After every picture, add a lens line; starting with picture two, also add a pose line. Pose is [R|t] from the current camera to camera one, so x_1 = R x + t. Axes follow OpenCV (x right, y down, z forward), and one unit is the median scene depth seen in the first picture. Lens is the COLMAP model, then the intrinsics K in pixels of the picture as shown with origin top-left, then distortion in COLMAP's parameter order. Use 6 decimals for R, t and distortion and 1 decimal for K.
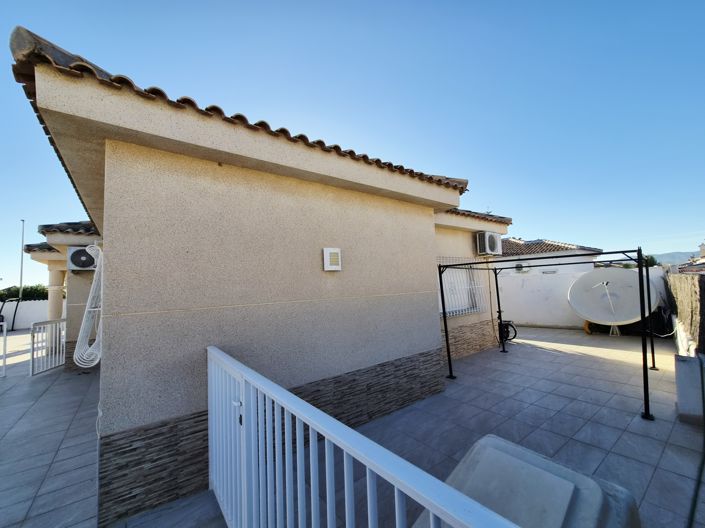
lens RADIAL K [[289.0, 0, 352.9], [0, 289.0, 266.2], [0, 0, 1]] dist [-0.000670, -0.000128]
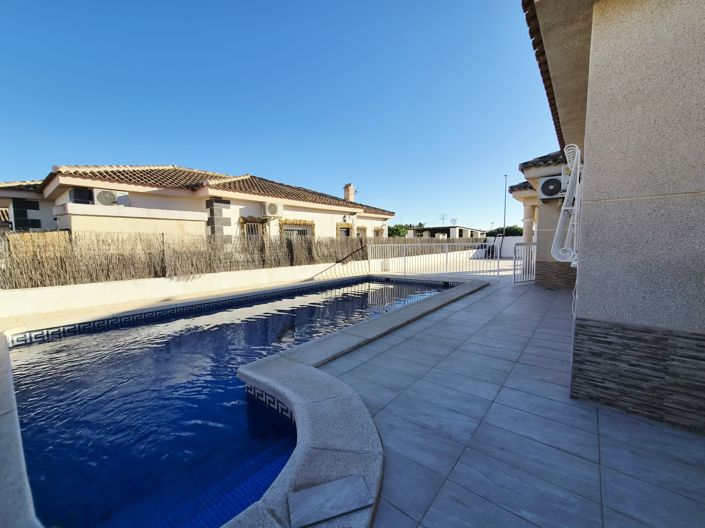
lens RADIAL K [[289.0, 0, 352.9], [0, 289.0, 266.2], [0, 0, 1]] dist [-0.000670, -0.000128]
pose [[0.239508, 0.117054, -0.963812, -0.069757], [0.060597, 0.988968, 0.135167, 0.189795], [0.969001, -0.090777, 0.229773, -0.007638]]
